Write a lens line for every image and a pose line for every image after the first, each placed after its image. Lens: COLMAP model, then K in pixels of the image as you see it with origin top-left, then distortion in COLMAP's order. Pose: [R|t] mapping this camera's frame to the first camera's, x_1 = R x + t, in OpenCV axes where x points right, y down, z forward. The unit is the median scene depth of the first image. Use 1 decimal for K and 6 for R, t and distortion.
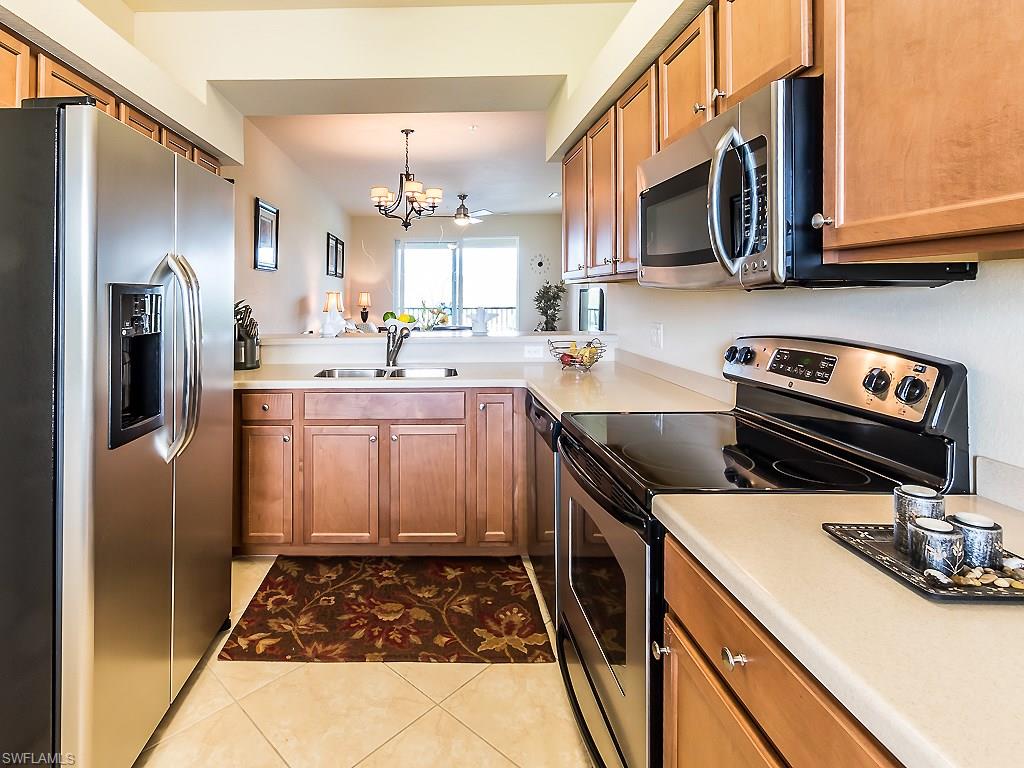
lens RADIAL K [[520.8, 0, 431.0], [0, 520.8, 292.4], [0, 0, 1]] dist [-0.003499, -0.000957]
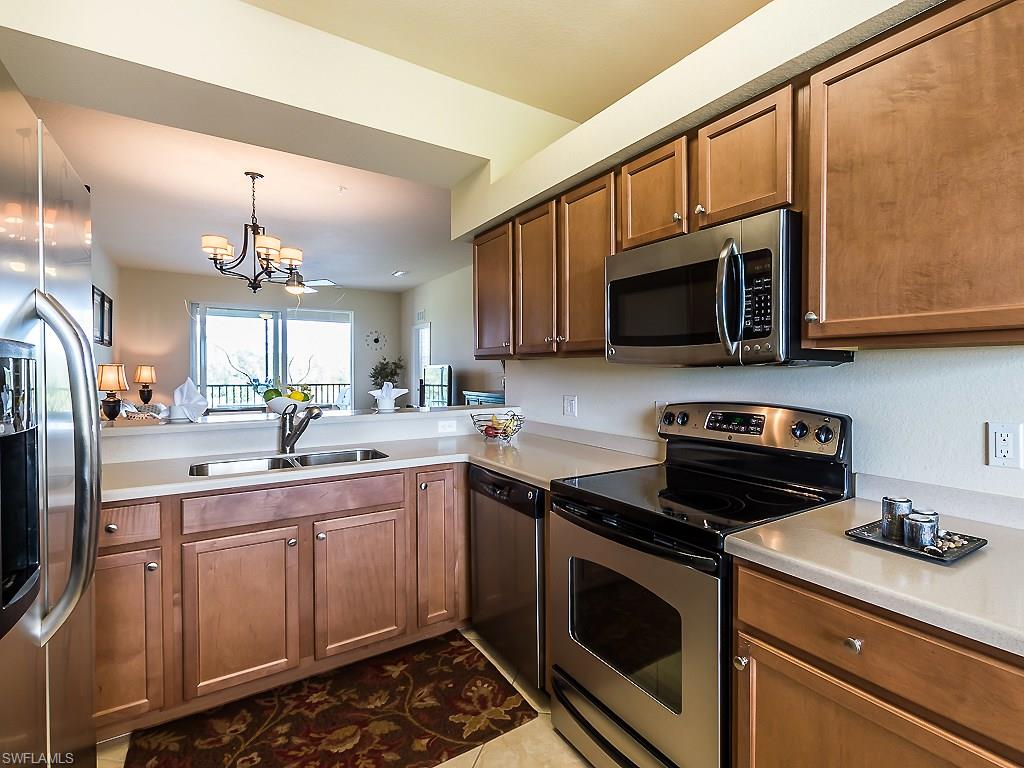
lens RADIAL K [[487.1, 0, 555.6], [0, 487.1, 379.2], [0, 0, 1]] dist [0.004397, -0.000746]
pose [[0.809708, -0.000127, 0.586833, -0.247945], [-0.011243, 0.999813, 0.015729, 0.006763], [-0.586726, -0.019333, 0.809555, 0.147116]]
